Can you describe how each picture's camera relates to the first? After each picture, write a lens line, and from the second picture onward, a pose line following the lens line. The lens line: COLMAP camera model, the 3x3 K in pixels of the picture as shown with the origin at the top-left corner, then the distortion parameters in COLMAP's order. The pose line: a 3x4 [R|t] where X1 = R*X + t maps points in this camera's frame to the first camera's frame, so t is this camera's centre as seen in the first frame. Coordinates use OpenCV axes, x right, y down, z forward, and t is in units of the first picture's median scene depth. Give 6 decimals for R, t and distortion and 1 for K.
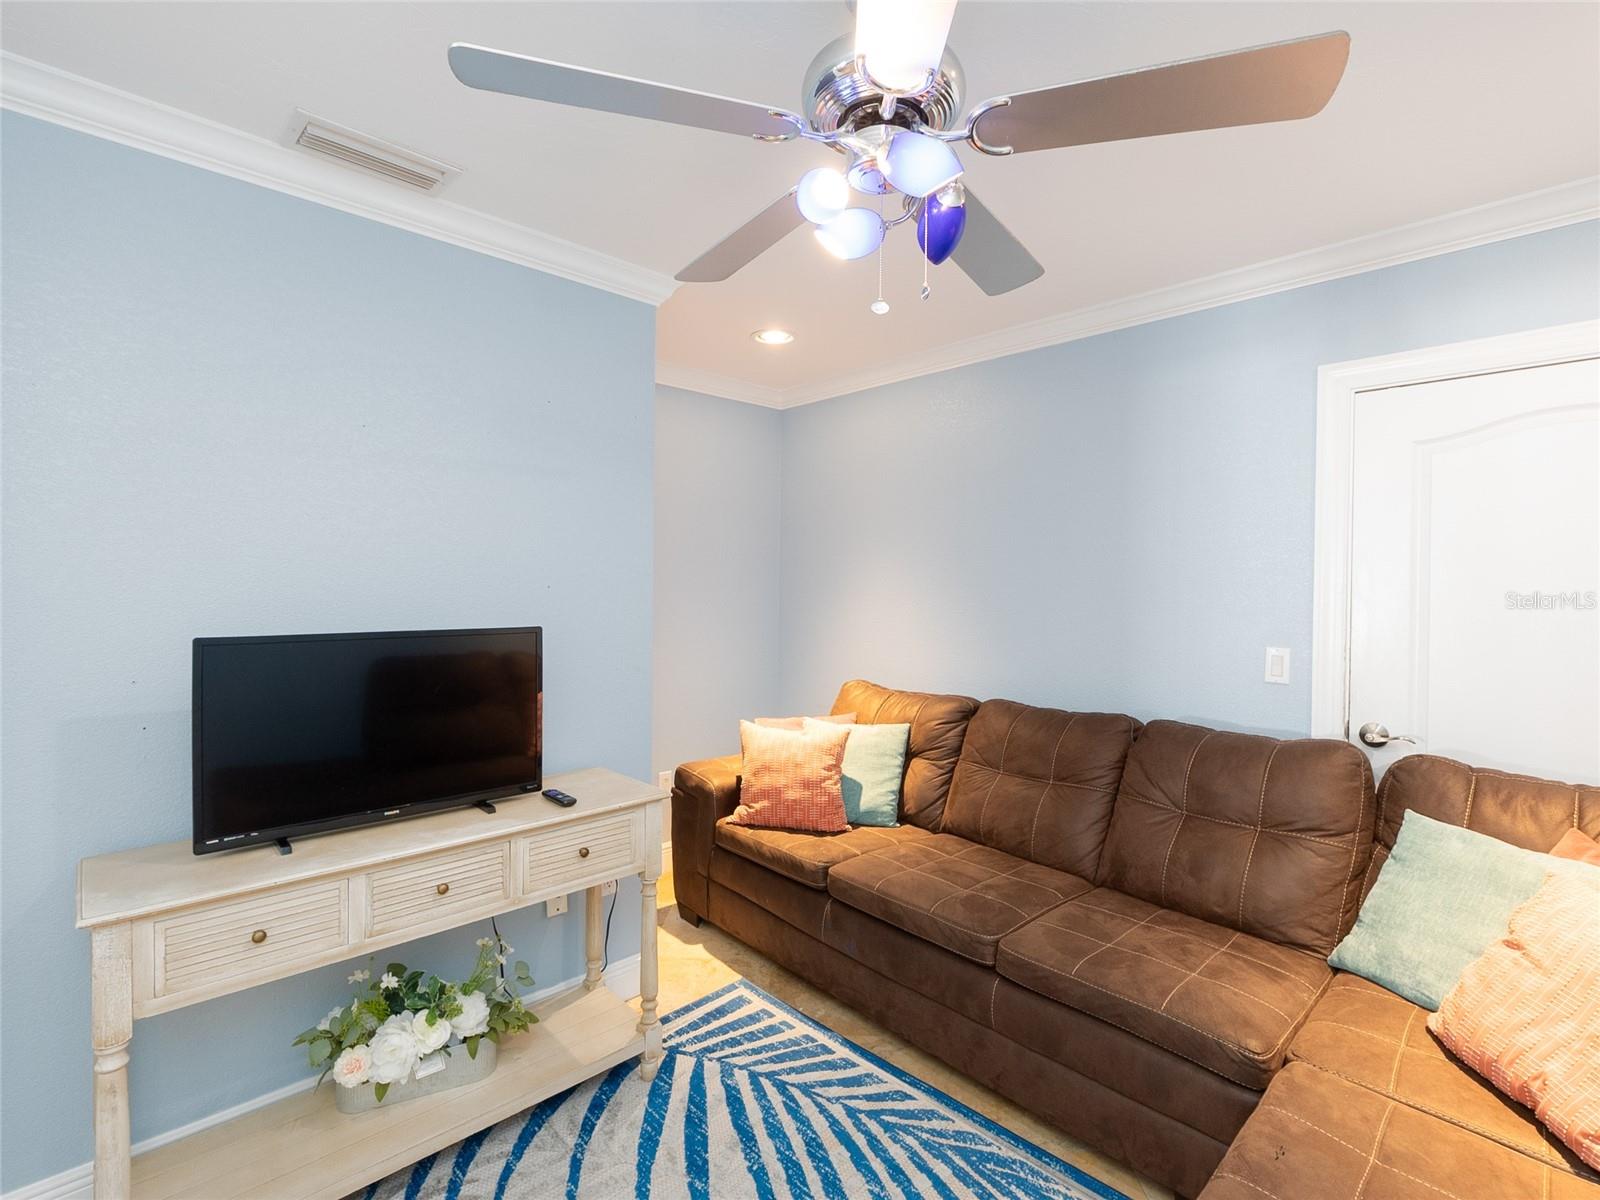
lens RADIAL K [[754.9, 0, 799.2], [0, 754.9, 598.1], [0, 0, 1]] dist [-0.002102, -0.000896]
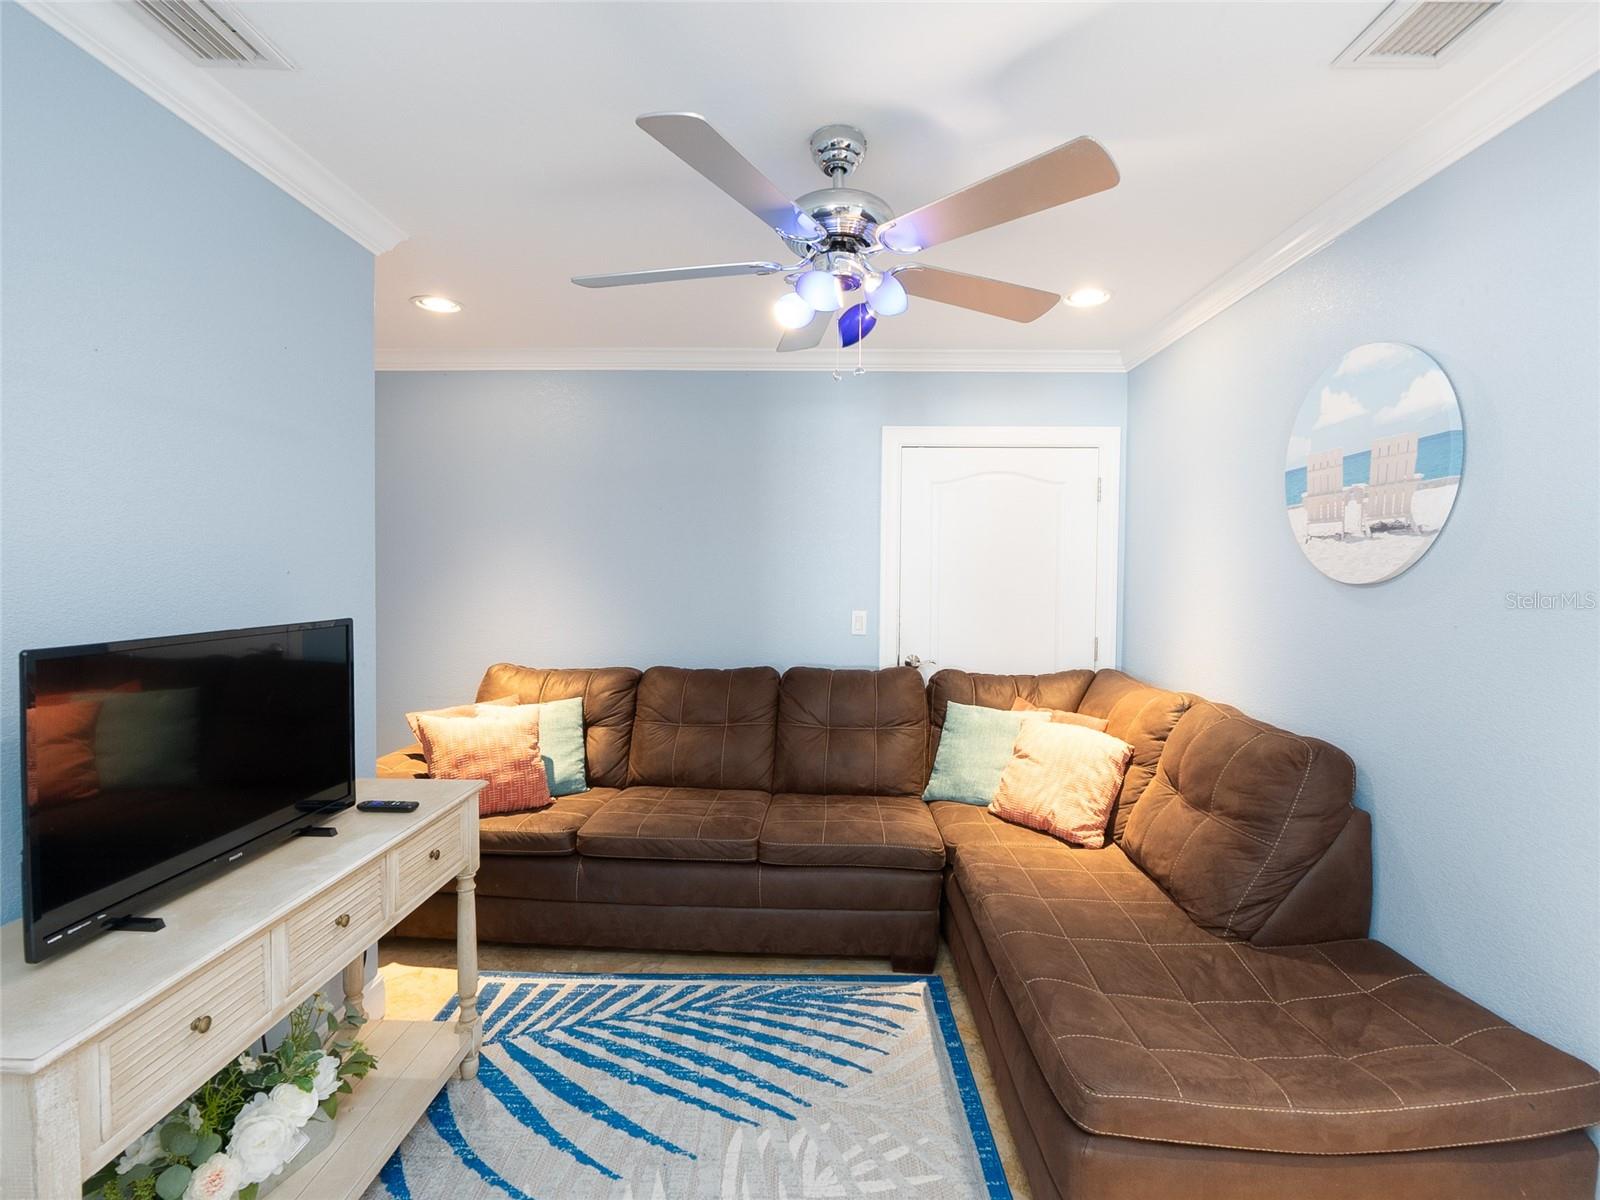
lens RADIAL K [[754.9, 0, 797.6], [0, 754.9, 602.0], [0, 0, 1]] dist [-0.002102, -0.000896]
pose [[0.715916, -0.031158, 0.697490, -0.571285], [0.011158, 0.999387, 0.033192, -0.003531], [-0.698097, -0.015980, 0.715825, 0.017578]]
